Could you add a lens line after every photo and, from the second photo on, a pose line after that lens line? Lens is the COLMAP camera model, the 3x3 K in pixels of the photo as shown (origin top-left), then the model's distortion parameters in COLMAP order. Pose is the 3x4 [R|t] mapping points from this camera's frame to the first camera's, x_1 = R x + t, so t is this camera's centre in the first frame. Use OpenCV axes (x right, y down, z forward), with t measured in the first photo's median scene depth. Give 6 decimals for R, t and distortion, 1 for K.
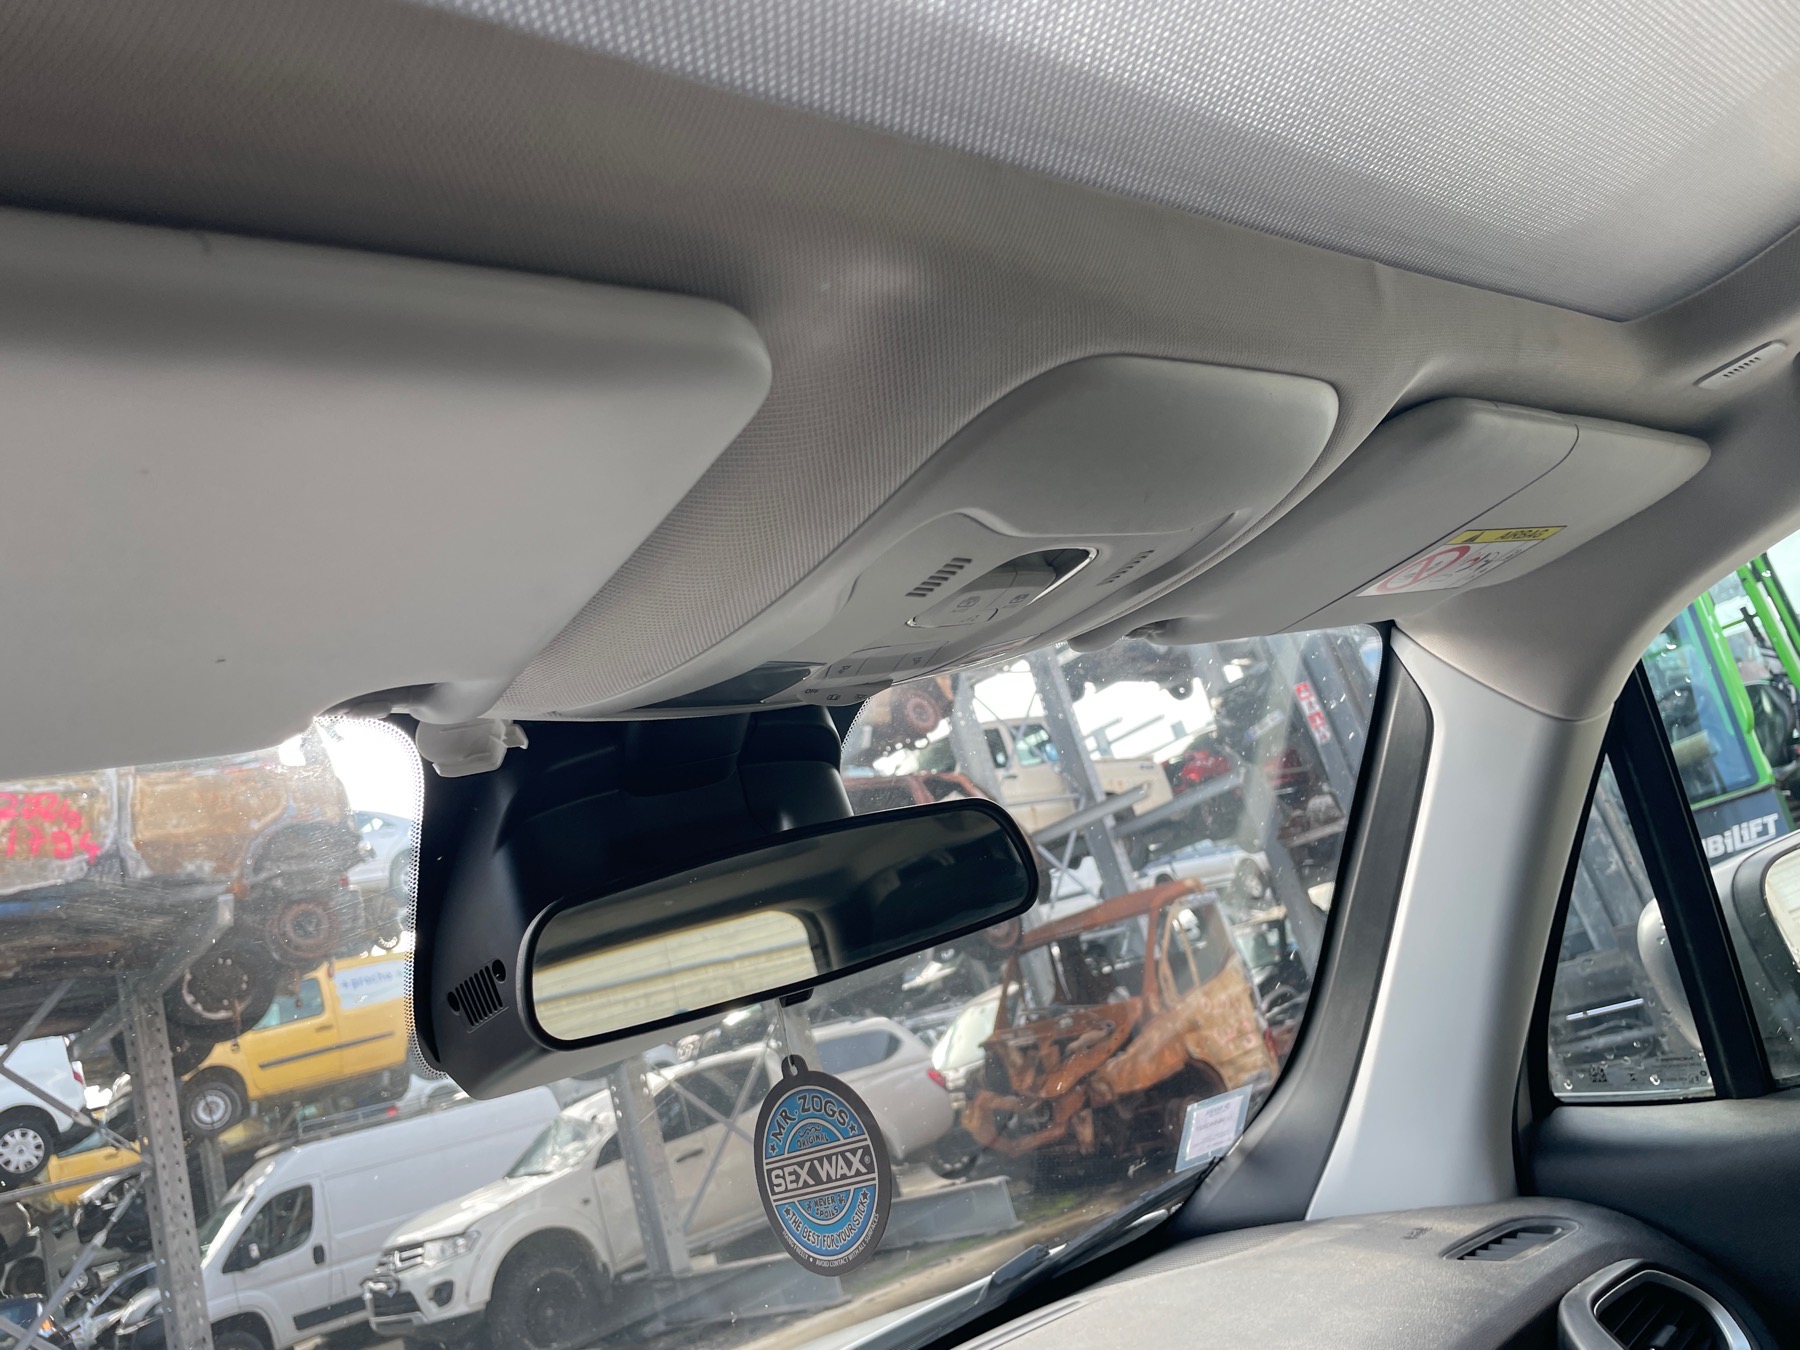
lens RADIAL K [[1359.4, 0, 891.2], [0, 1359.4, 684.9], [0, 0, 1]] dist [0.085382, -0.122907]
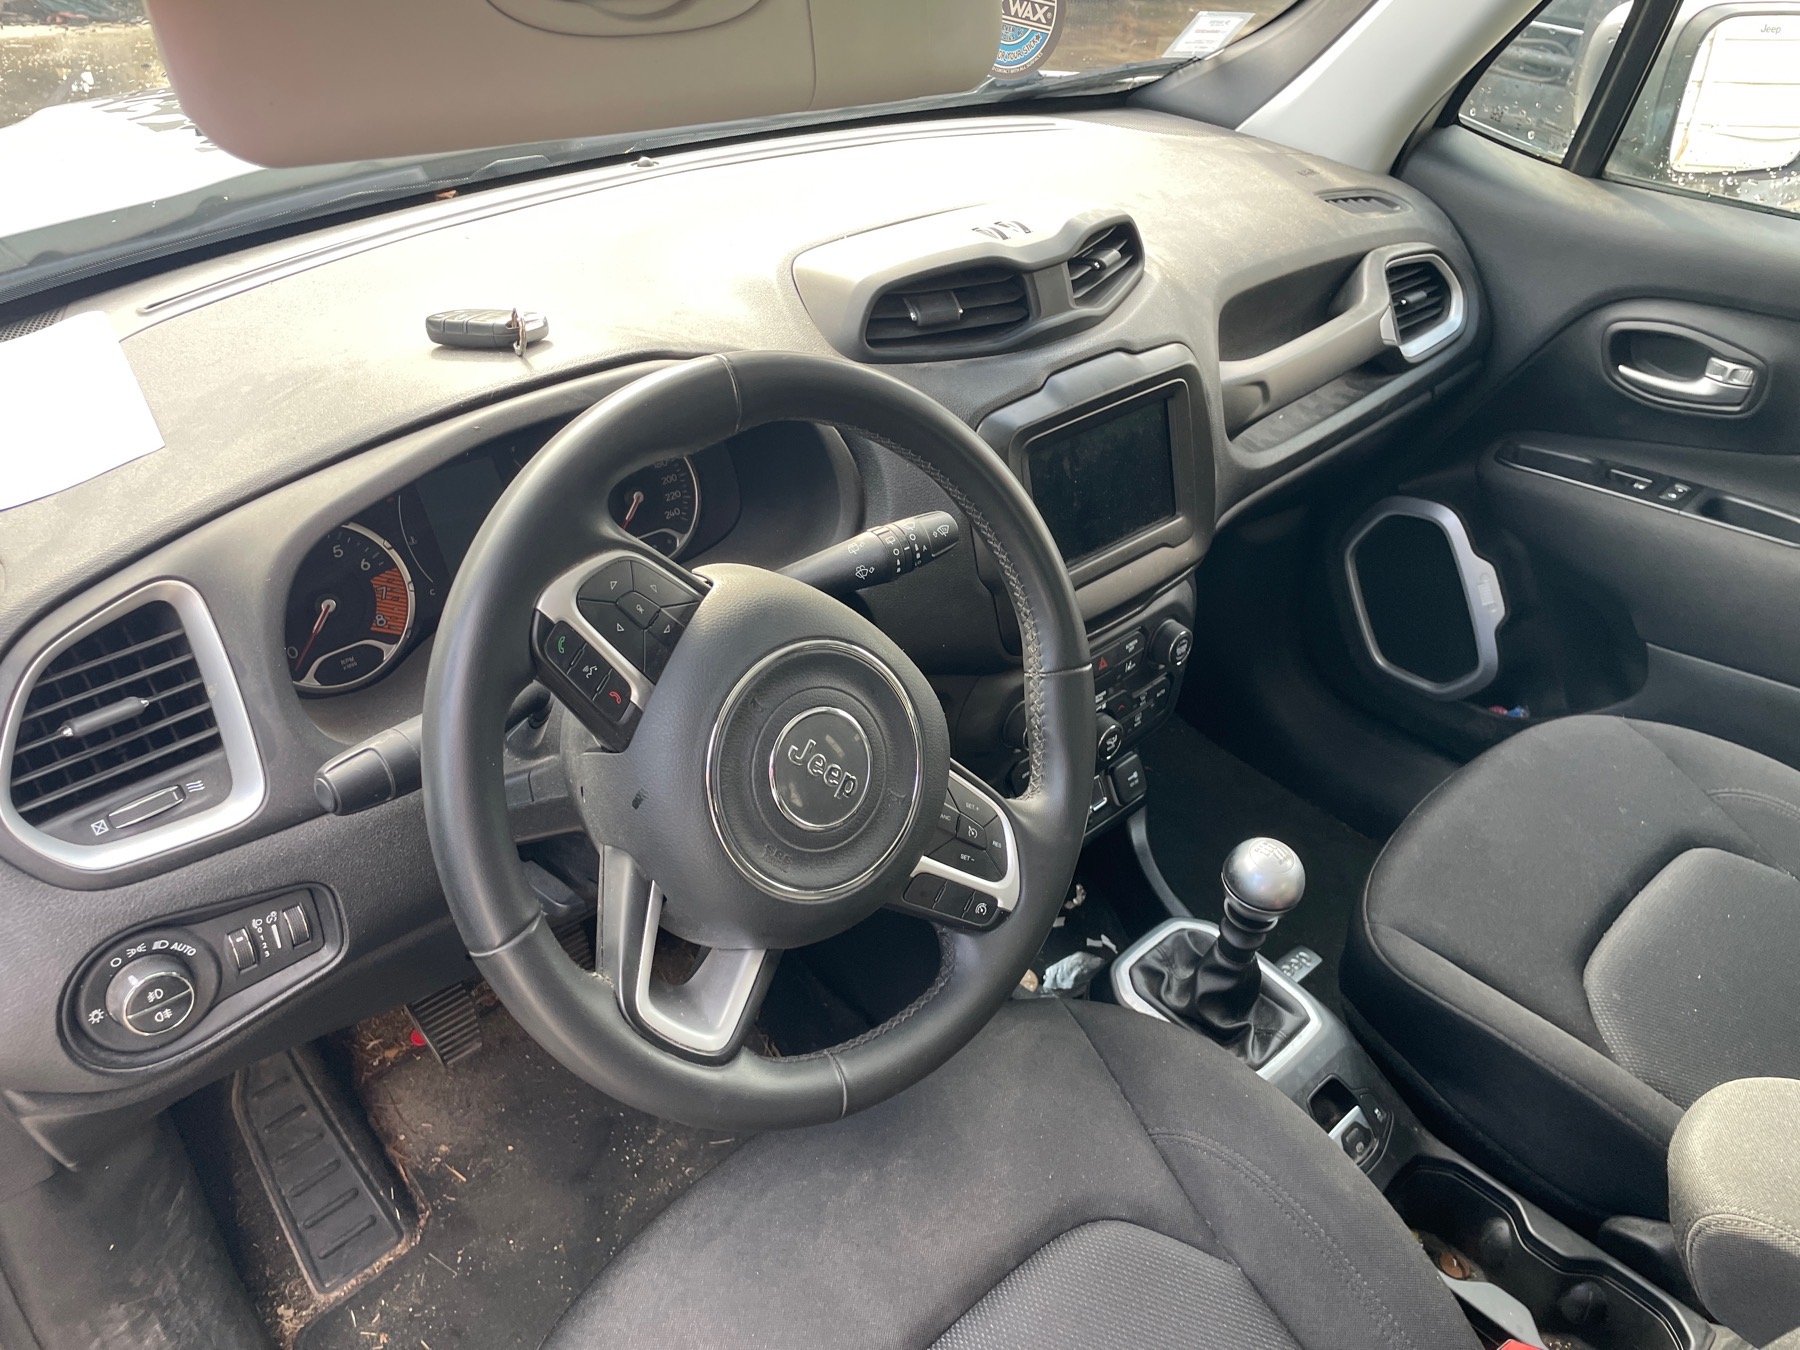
lens RADIAL K [[1351.1, 0, 900.8], [0, 1351.1, 653.6], [0, 0, 1]] dist [0.081930, -0.100397]
pose [[0.930523, 0.282586, 0.232965, -0.175716], [-0.361810, 0.610740, 0.704337, -0.120802], [0.056755, -0.739690, 0.670550, -0.285326]]
